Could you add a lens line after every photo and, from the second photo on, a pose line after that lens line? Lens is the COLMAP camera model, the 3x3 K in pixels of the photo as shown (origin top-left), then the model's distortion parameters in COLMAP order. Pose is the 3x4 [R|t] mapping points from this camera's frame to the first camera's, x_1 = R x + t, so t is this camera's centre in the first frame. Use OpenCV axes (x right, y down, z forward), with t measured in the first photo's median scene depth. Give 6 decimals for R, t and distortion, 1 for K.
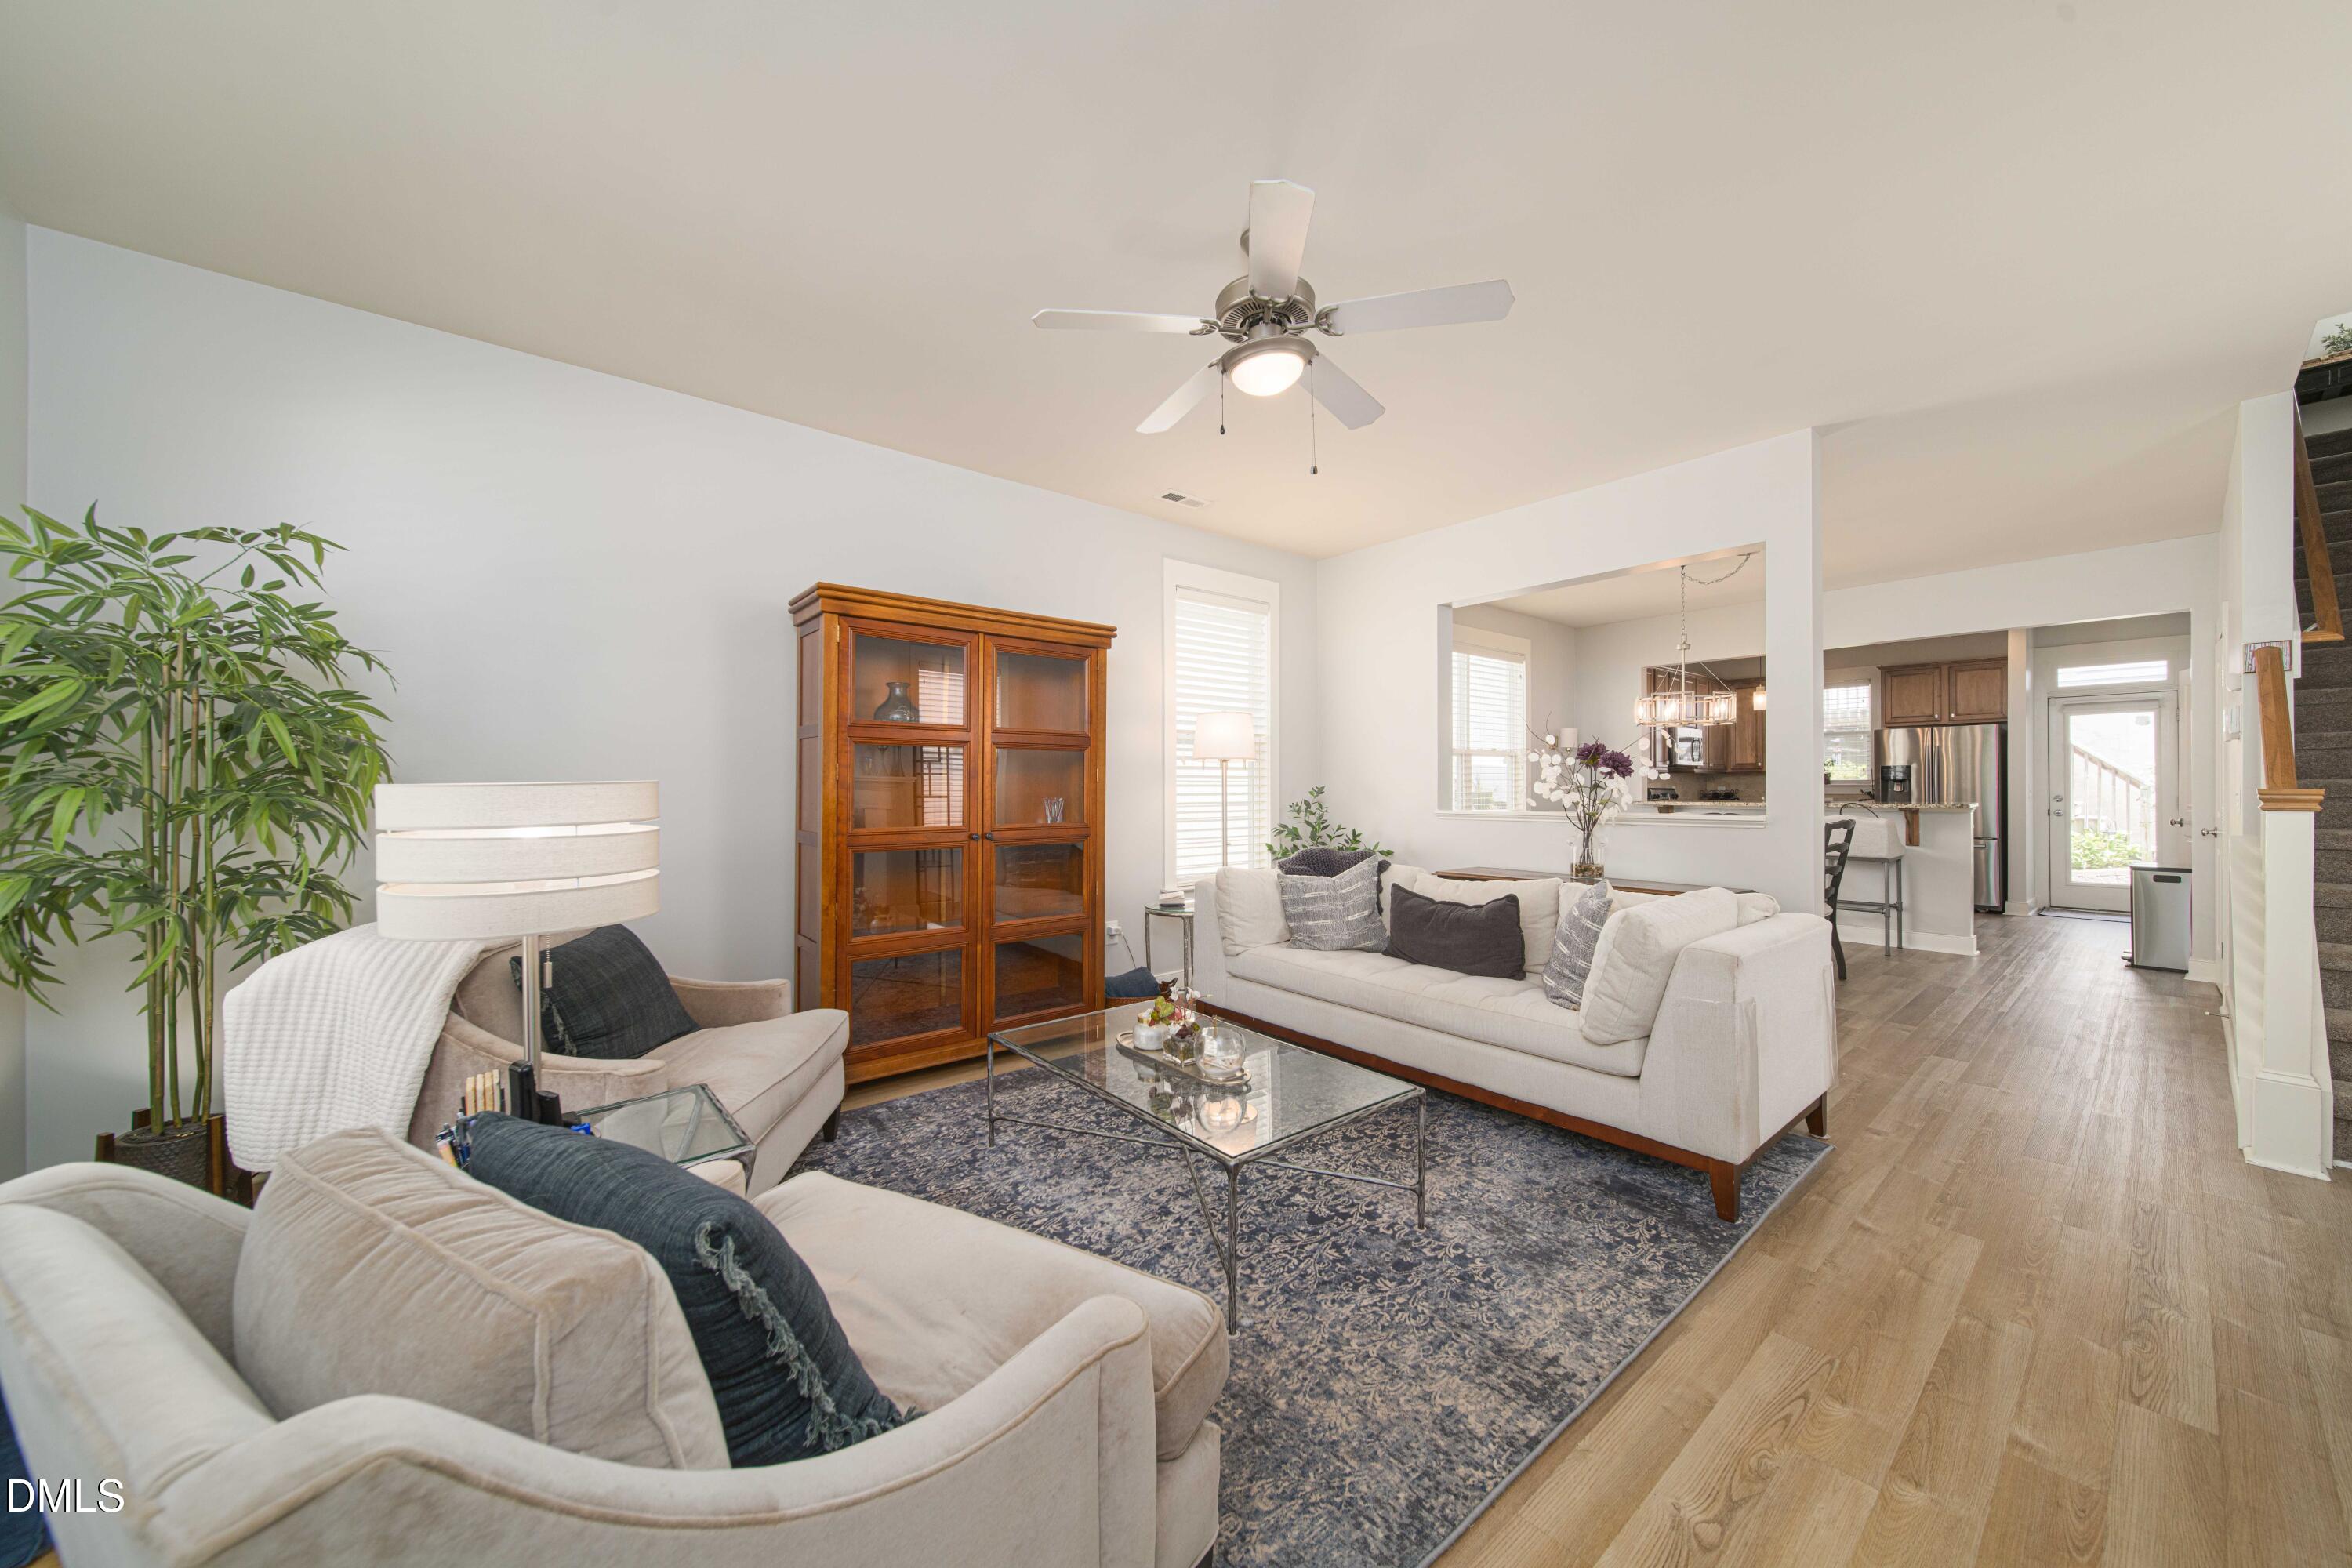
lens RADIAL K [[828.7, 0, 1187.5], [0, 828.7, 789.2], [0, 0, 1]] dist [0.001916, -0.001438]
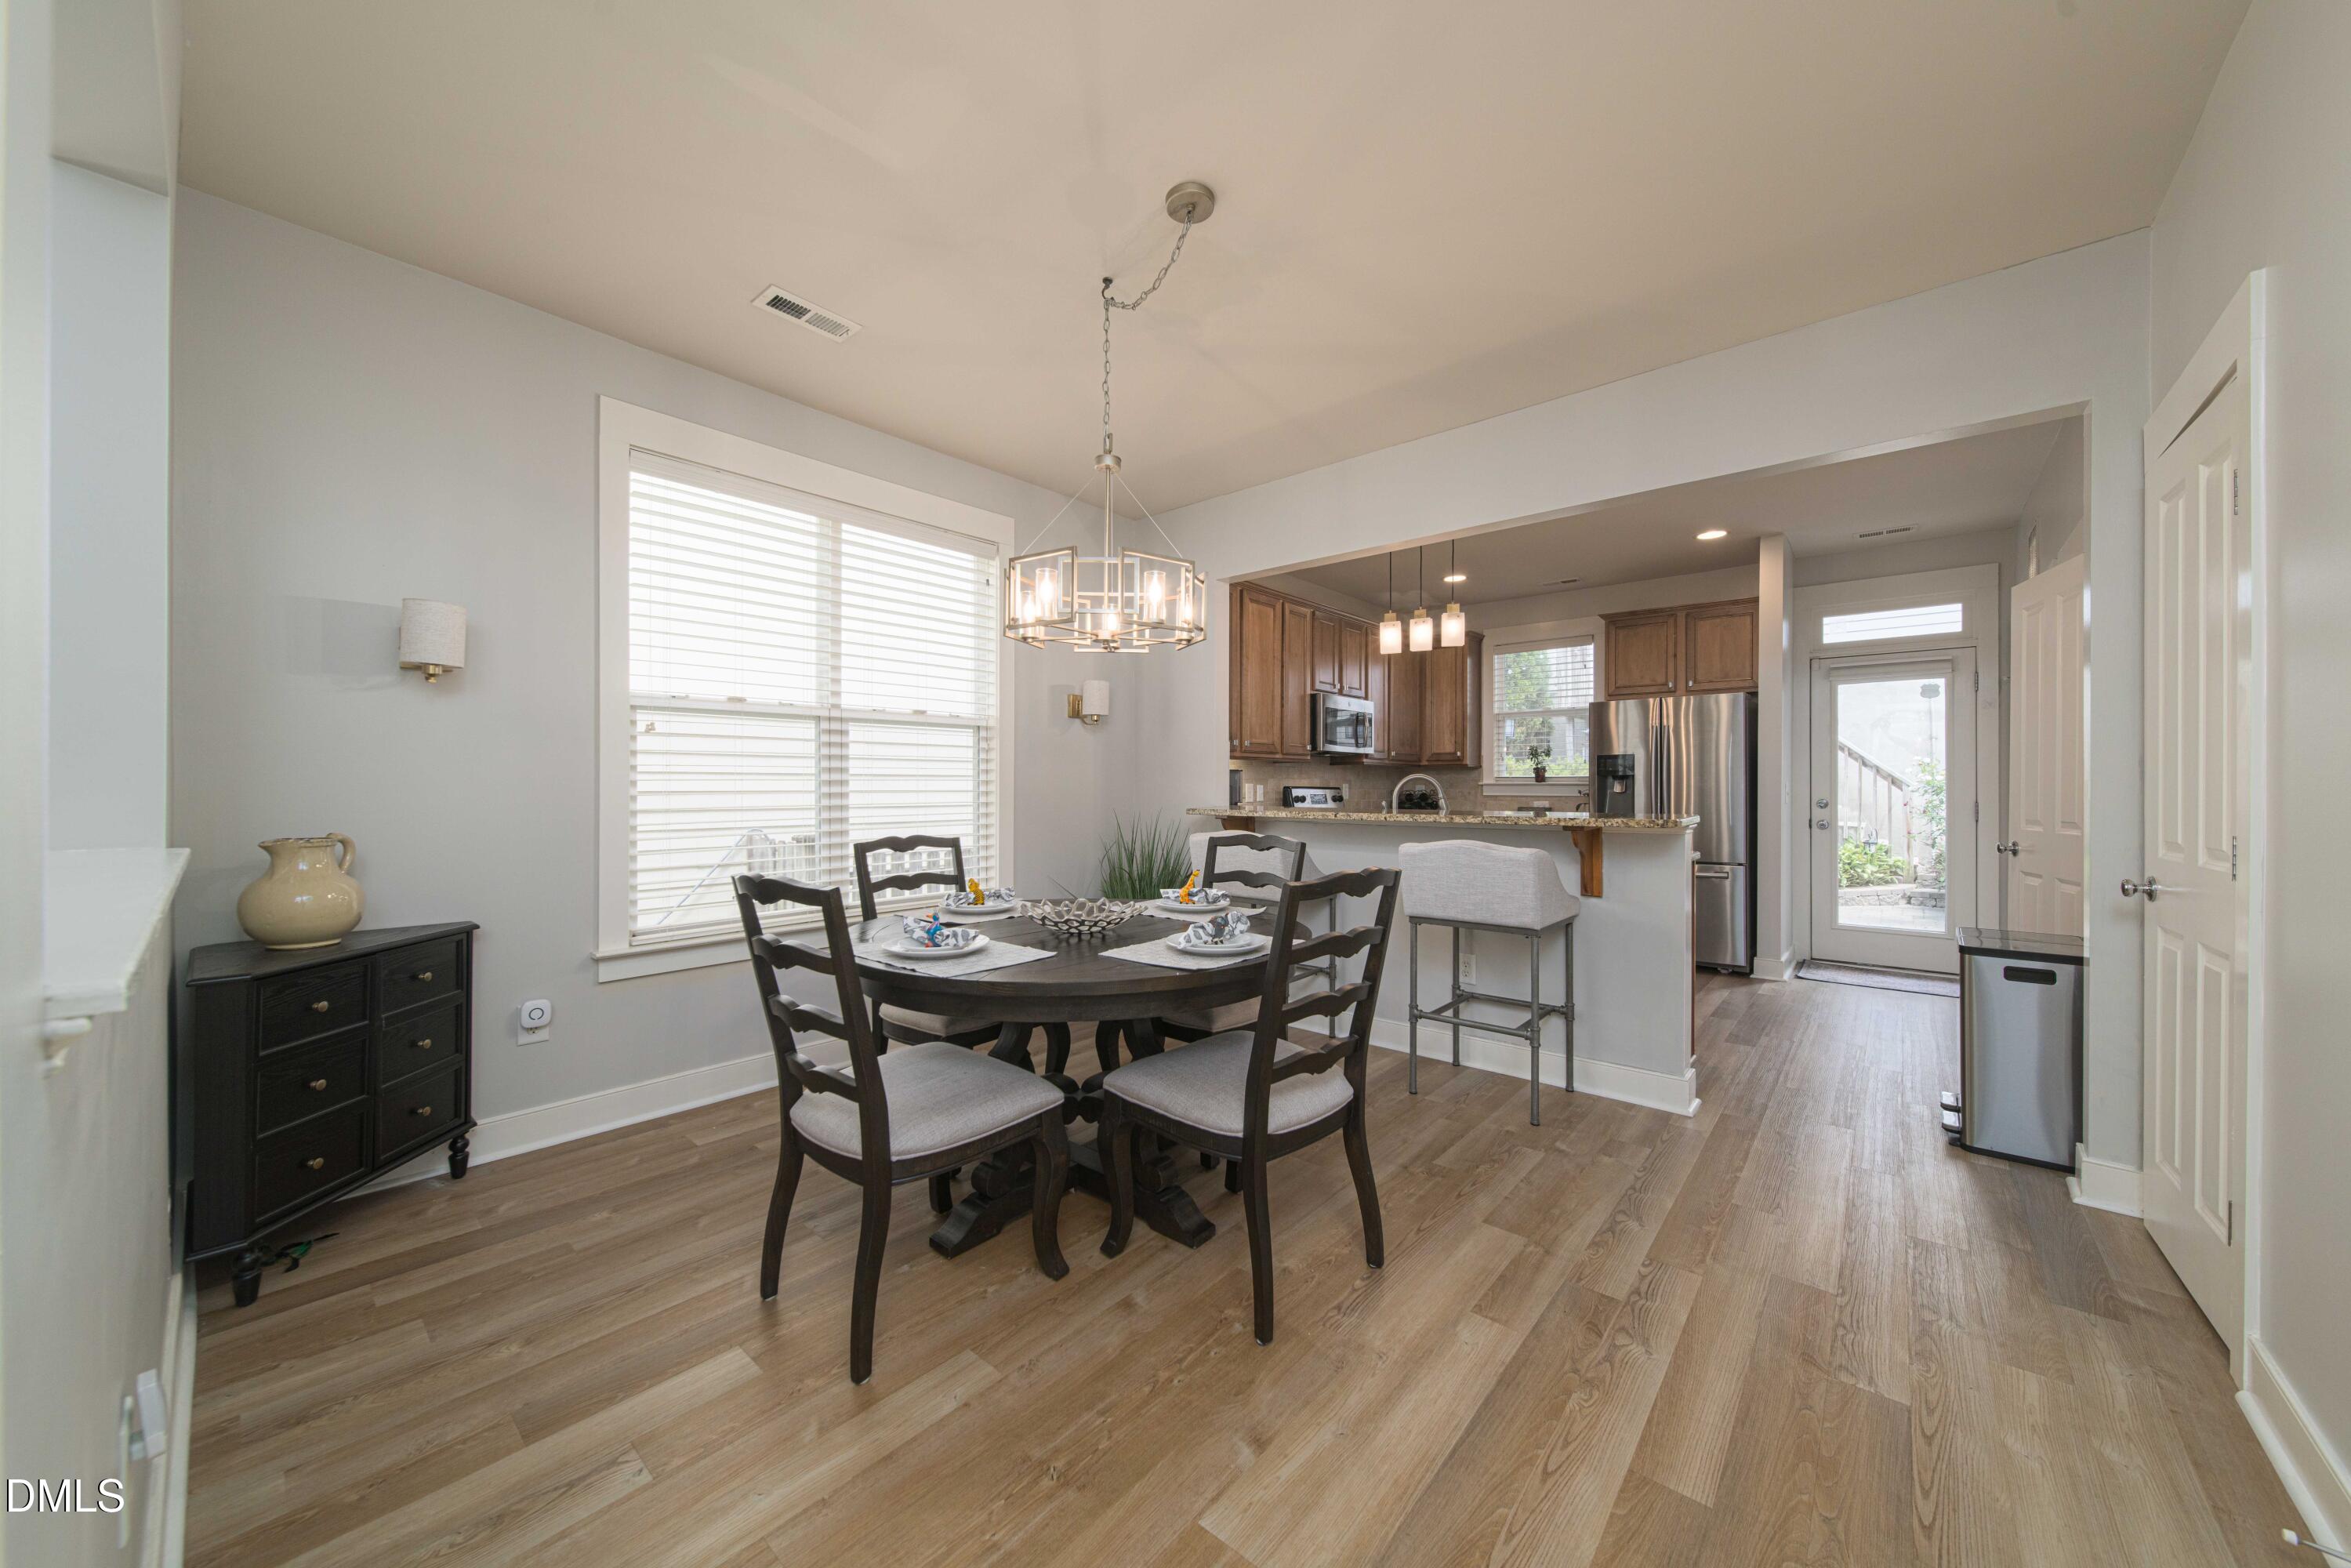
lens RADIAL K [[828.4, 0, 1183.9], [0, 828.4, 787.1], [0, 0, 1]] dist [0.001916, -0.001438]
pose [[0.986564, 0.004804, 0.163302, 0.568437], [-0.004847, 0.999988, -0.000134, 0.000167], [-0.163301, -0.000659, 0.986576, 0.559381]]
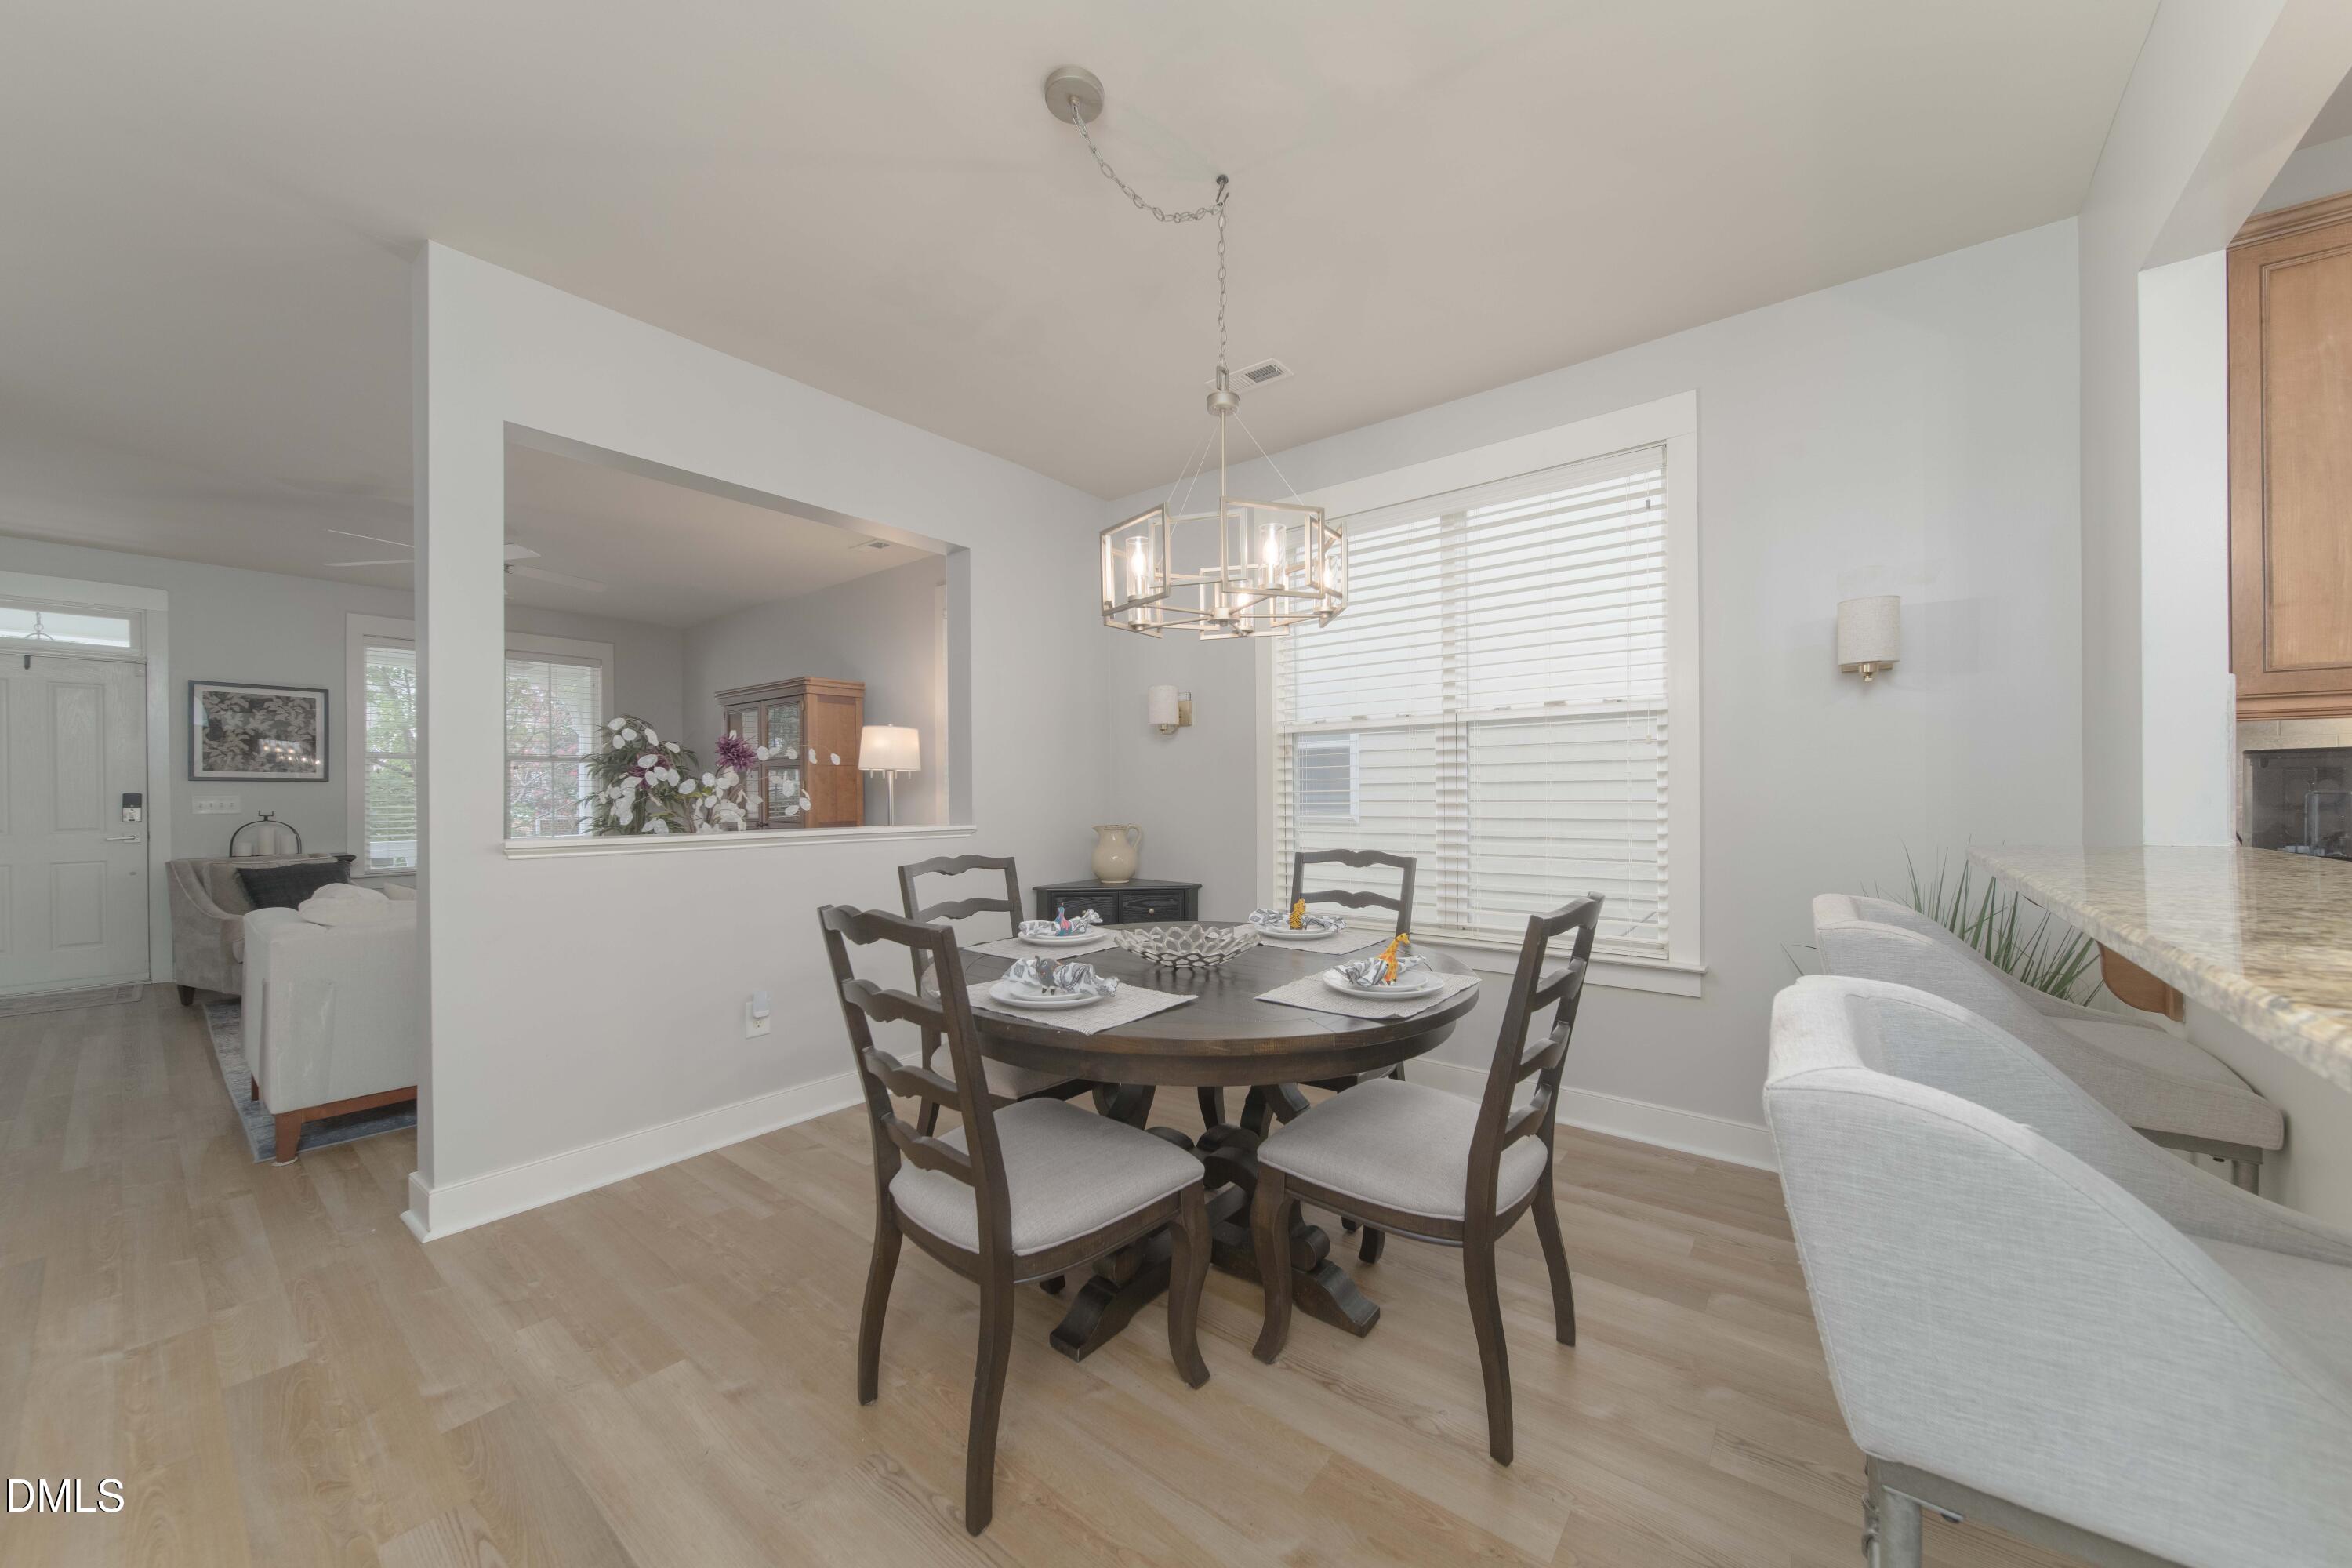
lens RADIAL K [[828.7, 0, 1152.8], [0, 828.7, 791.1], [0, 0, 1]] dist [0.001916, -0.001438]
pose [[0.196967, -0.000632, -0.980410, 0.944880], [0.003904, 0.999992, 0.000140, -0.003814], [0.980402, -0.003855, 0.196968, 0.895889]]
